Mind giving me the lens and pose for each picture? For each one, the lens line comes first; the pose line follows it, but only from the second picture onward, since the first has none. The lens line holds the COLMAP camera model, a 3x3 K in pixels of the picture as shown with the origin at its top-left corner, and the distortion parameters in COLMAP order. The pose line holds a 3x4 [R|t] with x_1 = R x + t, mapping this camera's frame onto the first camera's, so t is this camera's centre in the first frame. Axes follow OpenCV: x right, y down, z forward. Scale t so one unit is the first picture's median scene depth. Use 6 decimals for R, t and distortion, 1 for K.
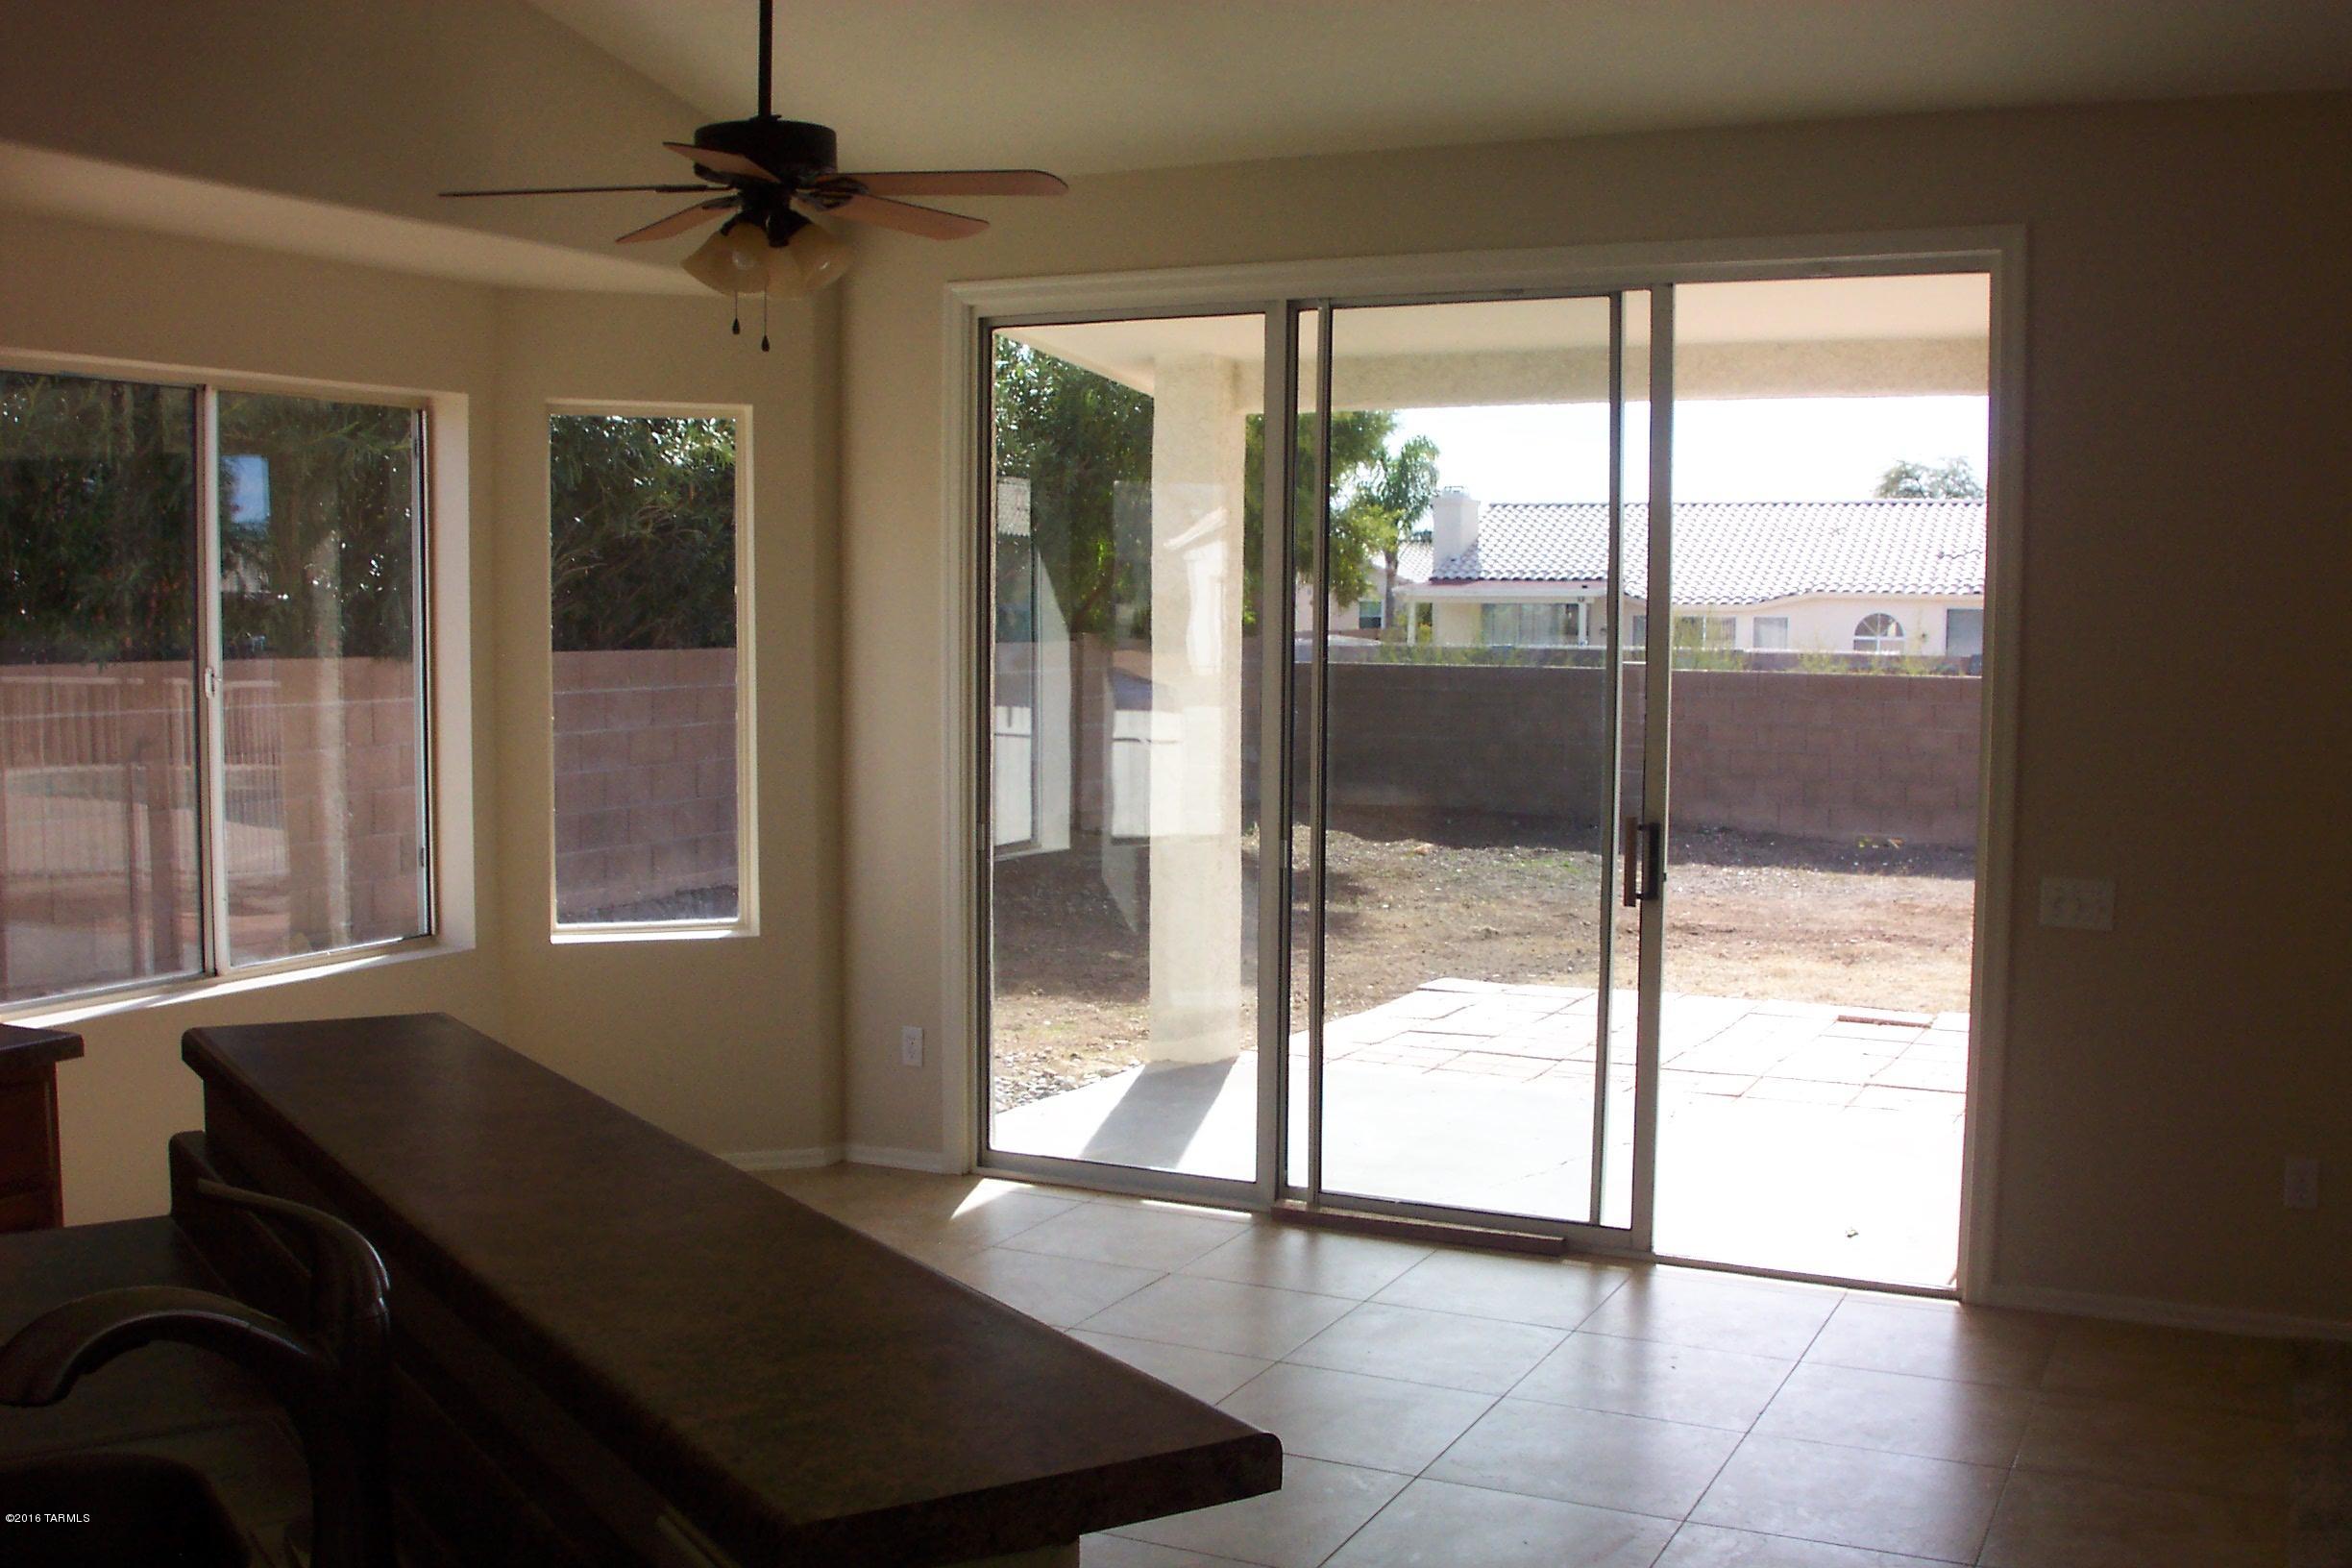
lens RADIAL K [[2323.8, 0, 1176.7], [0, 2323.8, 786.8], [0, 0, 1]] dist [-0.123246, 0.000000]
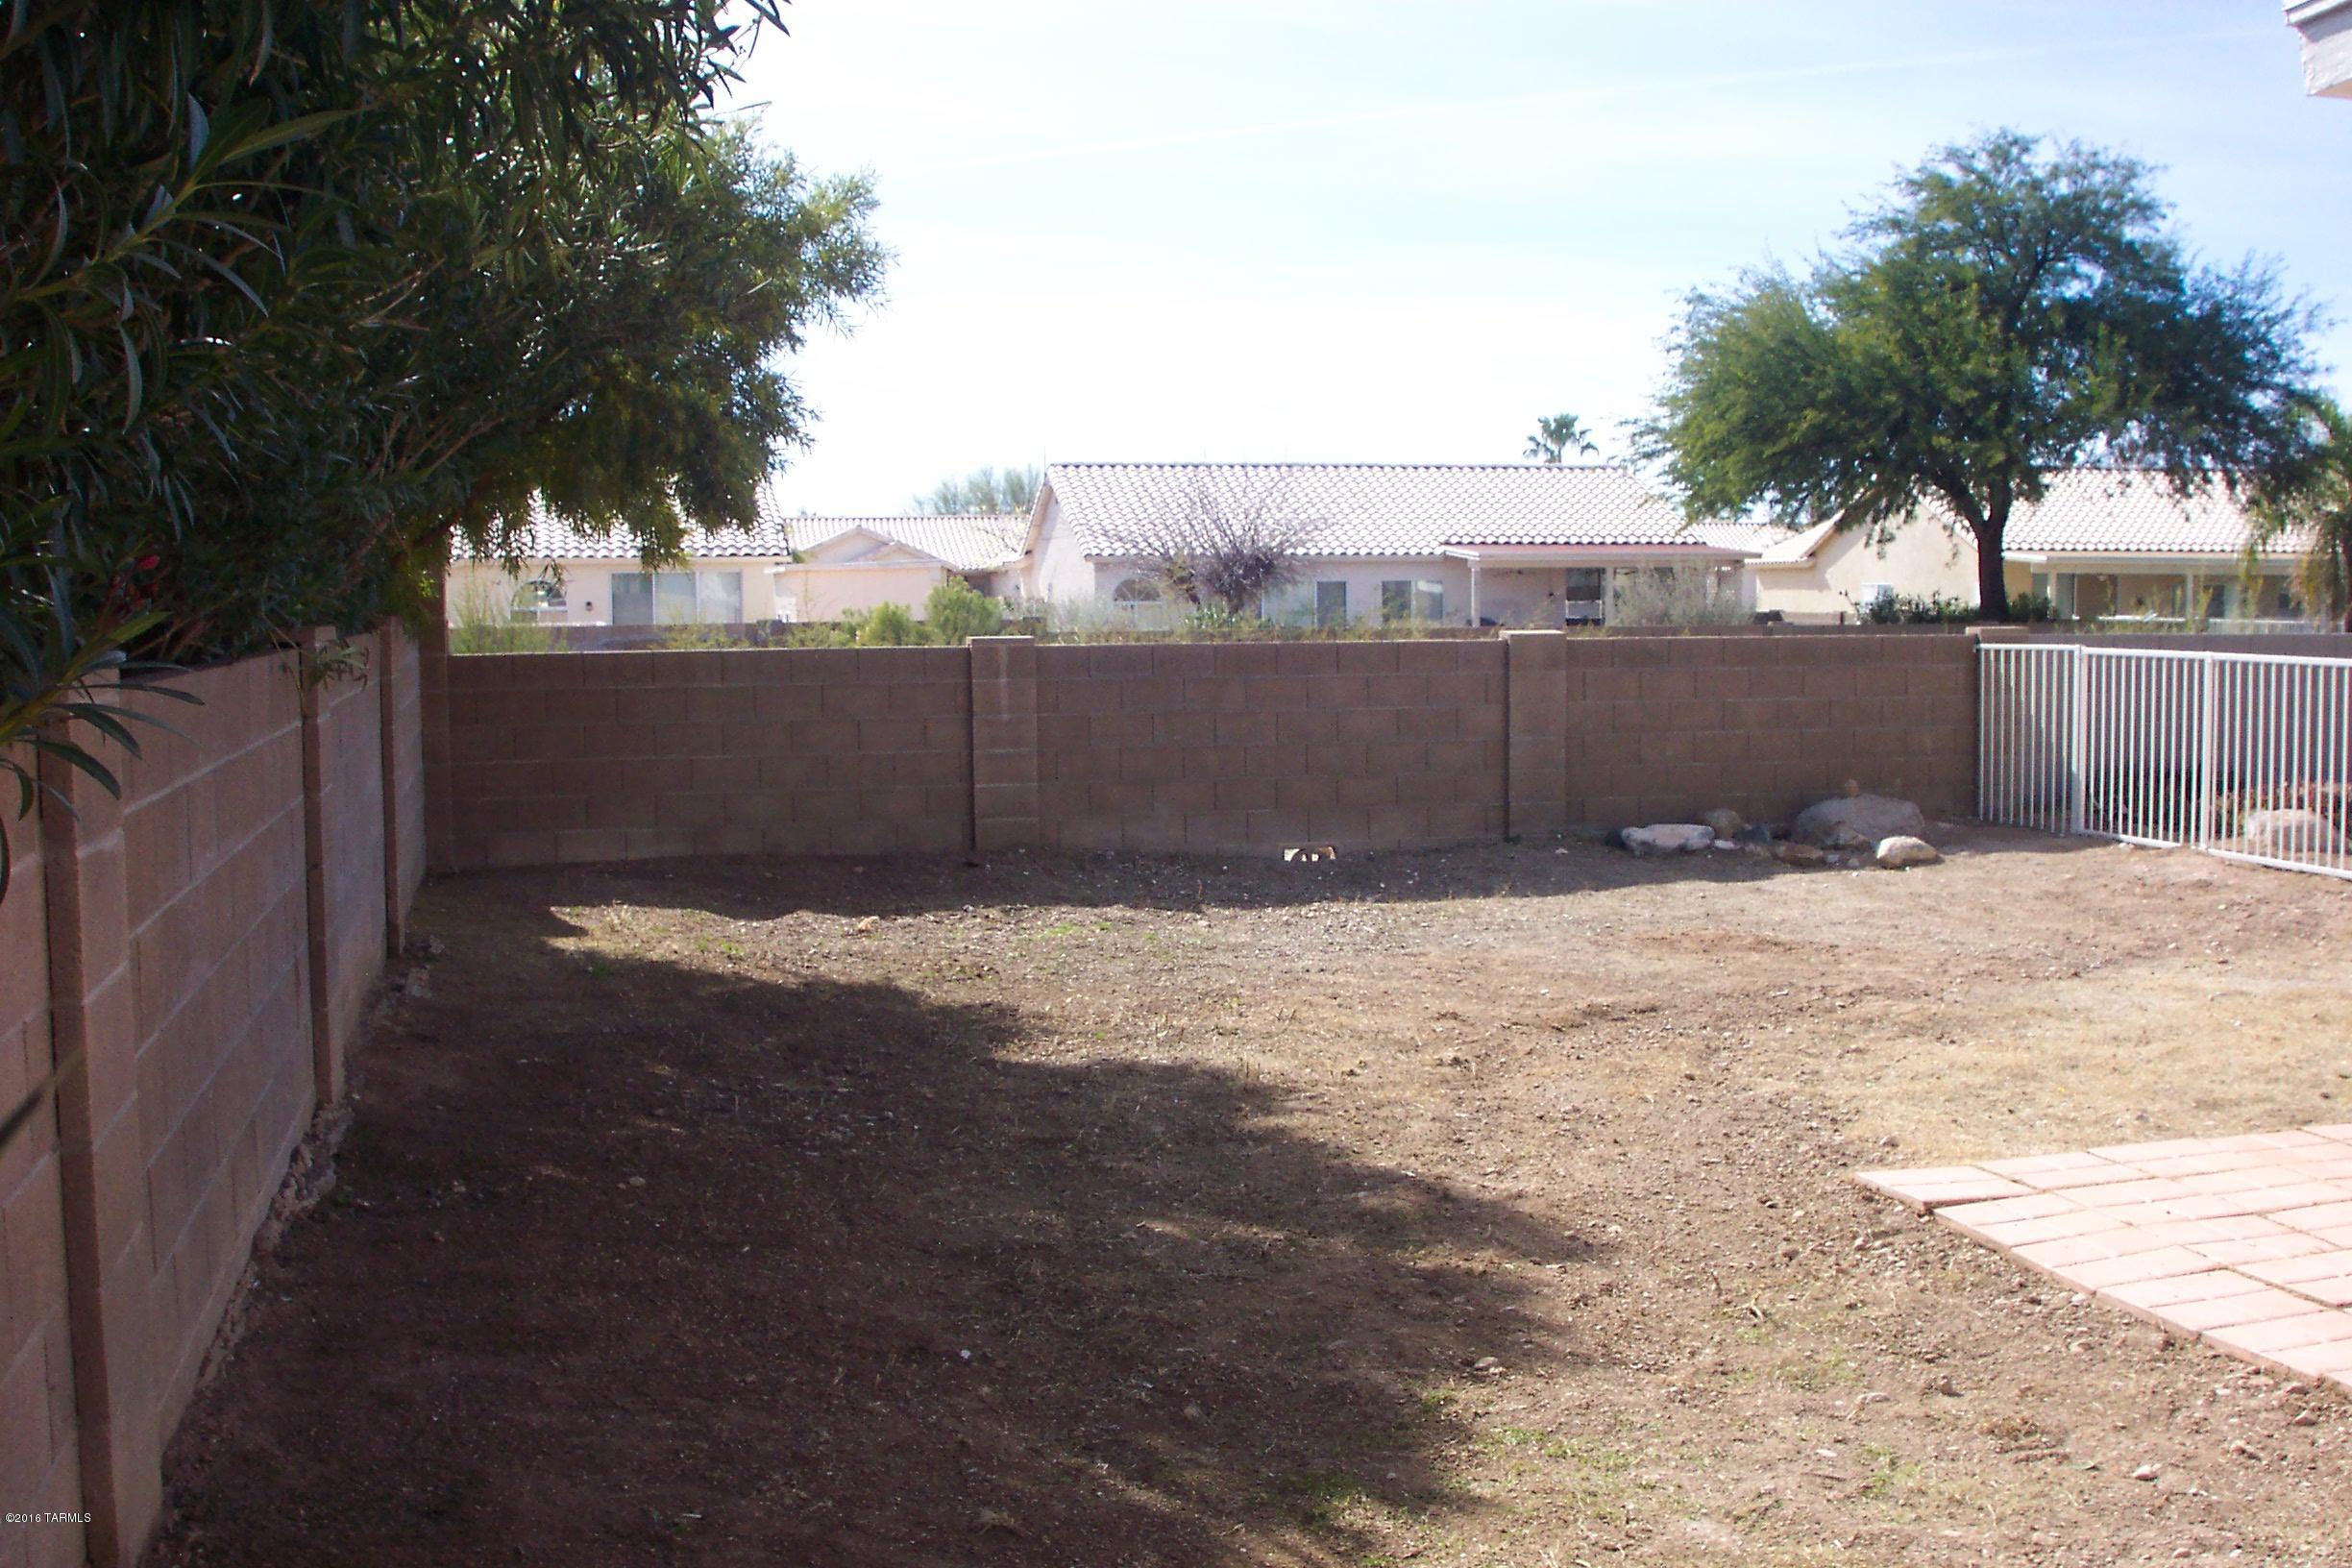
lens RADIAL K [[2323.8, 0, 1192.5], [0, 2323.8, 777.3], [0, 0, 1]] dist [-0.123246, 0.000000]
pose [[0.748095, -0.067456, 0.660154, -0.246372], [0.063147, 0.997542, 0.030371, -0.028060], [-0.660580, 0.018966, 0.750516, 0.416781]]
